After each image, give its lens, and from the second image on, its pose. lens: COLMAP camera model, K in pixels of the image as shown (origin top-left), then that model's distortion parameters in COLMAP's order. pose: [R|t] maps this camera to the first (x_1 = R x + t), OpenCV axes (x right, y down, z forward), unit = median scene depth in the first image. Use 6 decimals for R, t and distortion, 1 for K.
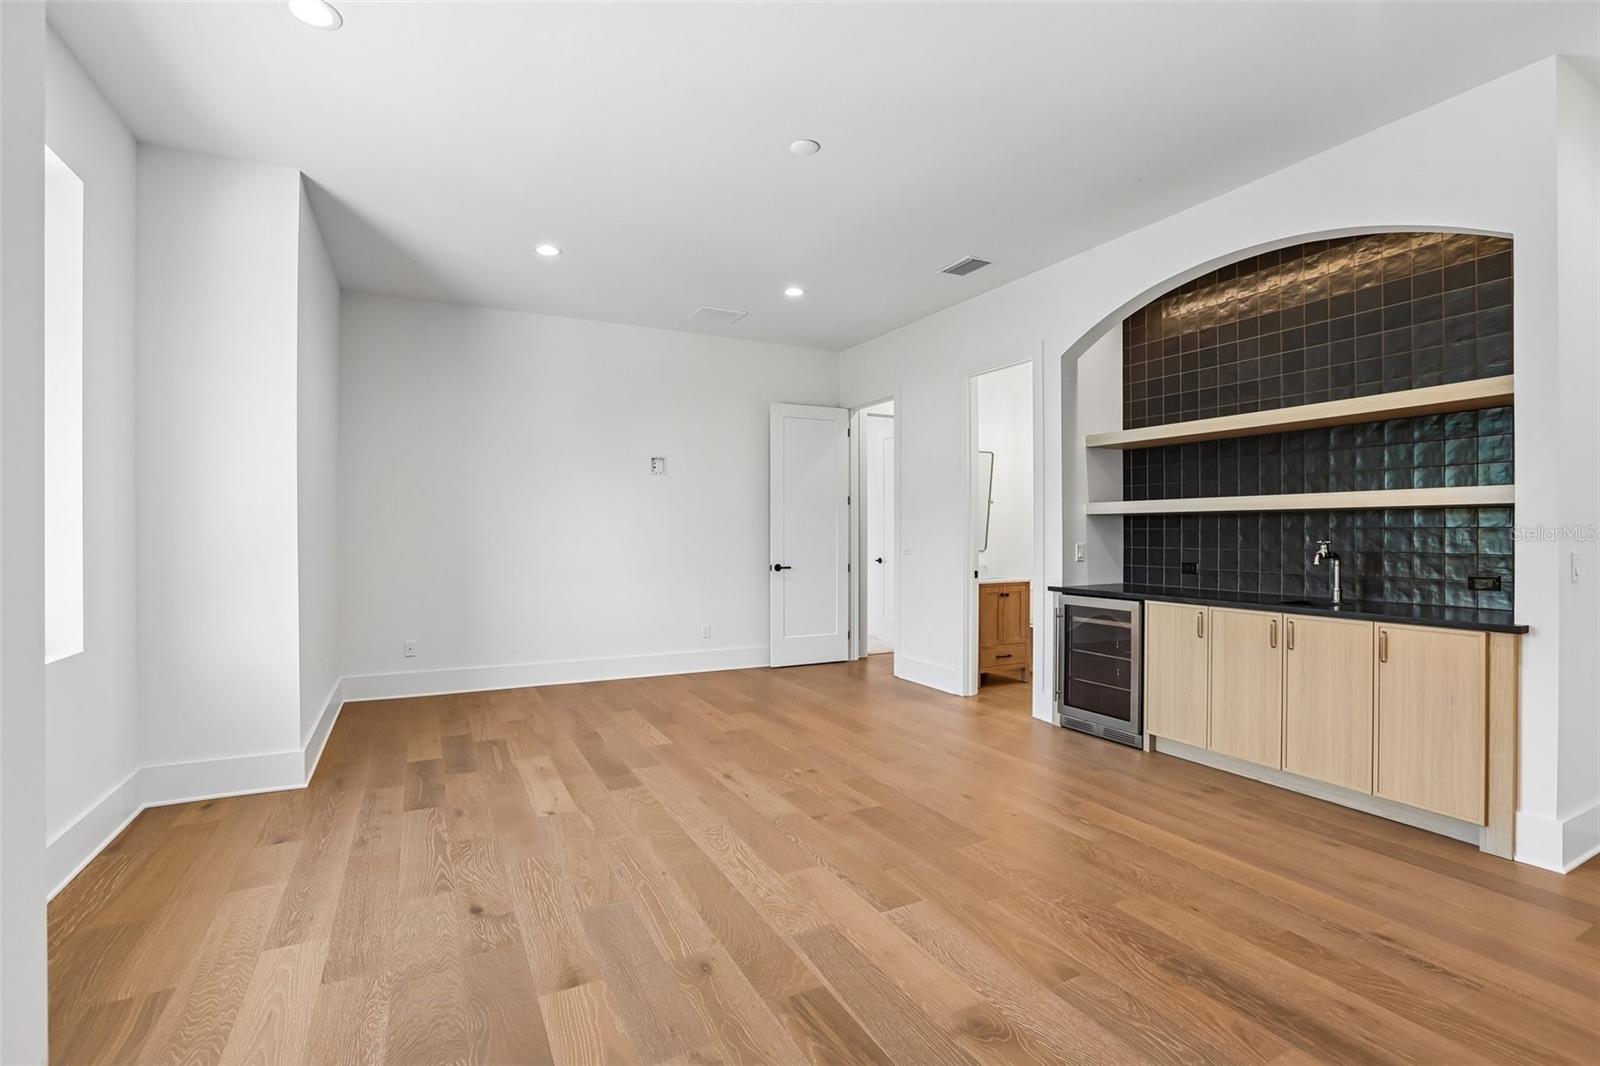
lens RADIAL K [[729.5, 0, 800.0], [0, 729.5, 533.0], [0, 0, 1]] dist [-0.047938, 0.020990]
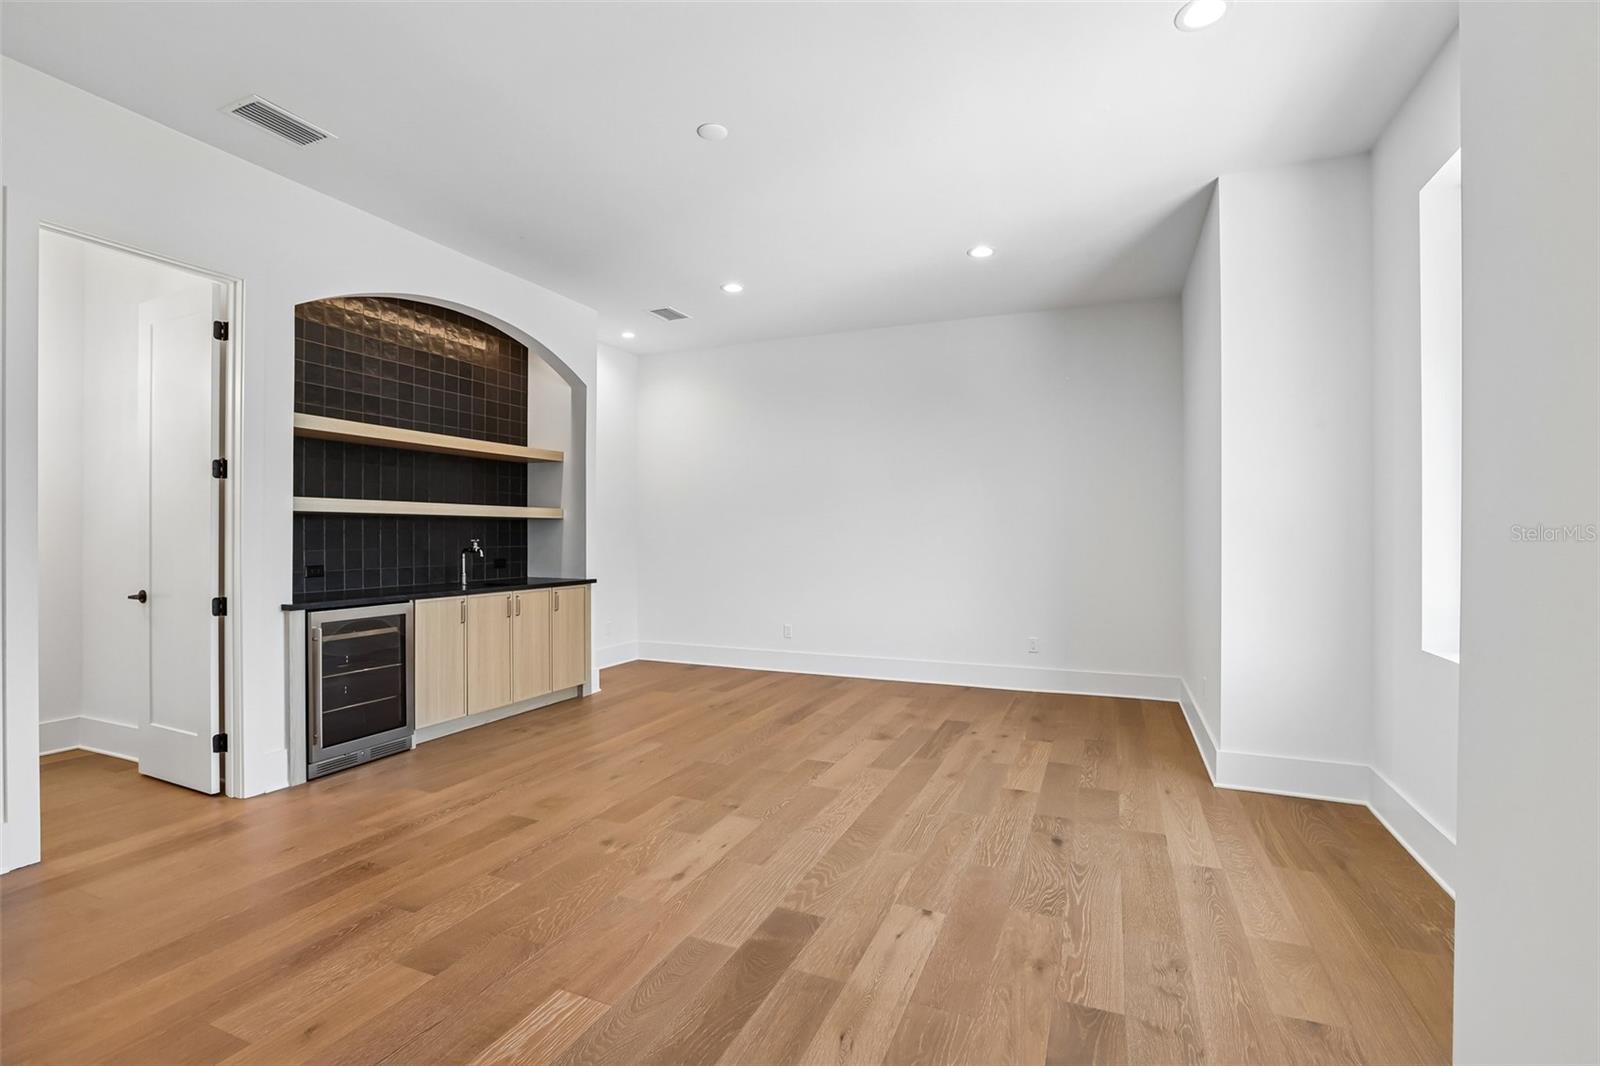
lens RADIAL K [[729.5, 0, 800.0], [0, 729.5, 533.0], [0, 0, 1]] dist [-0.047938, 0.020990]
pose [[-0.633470, 0.003046, 0.773761, -0.847753], [0.000502, 0.999994, -0.003526, 0.003256], [-0.773767, -0.001845, -0.633468, 1.594408]]
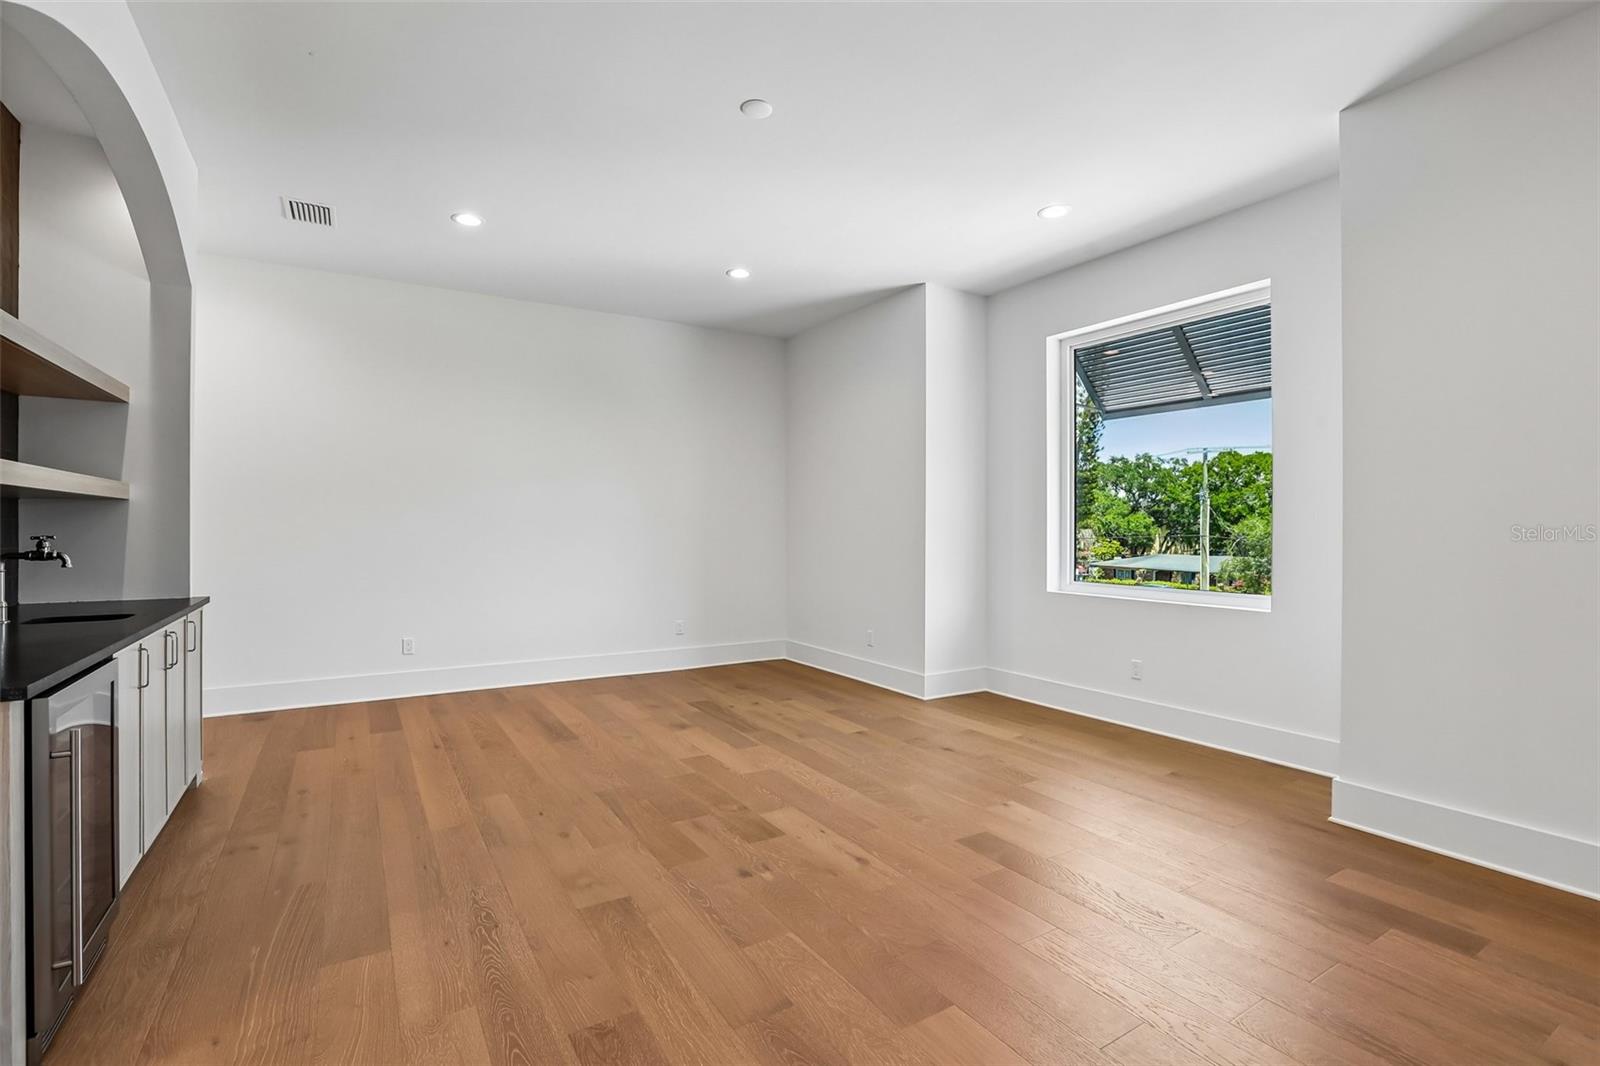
lens RADIAL K [[729.5, 0, 800.0], [0, 729.5, 533.0], [0, 0, 1]] dist [-0.047938, 0.020990]
pose [[-0.997036, -0.002189, -0.076907, 0.022056], [-0.002734, 0.999972, 0.006980, 0.001143], [0.076890, 0.007169, -0.997014, 2.021450]]
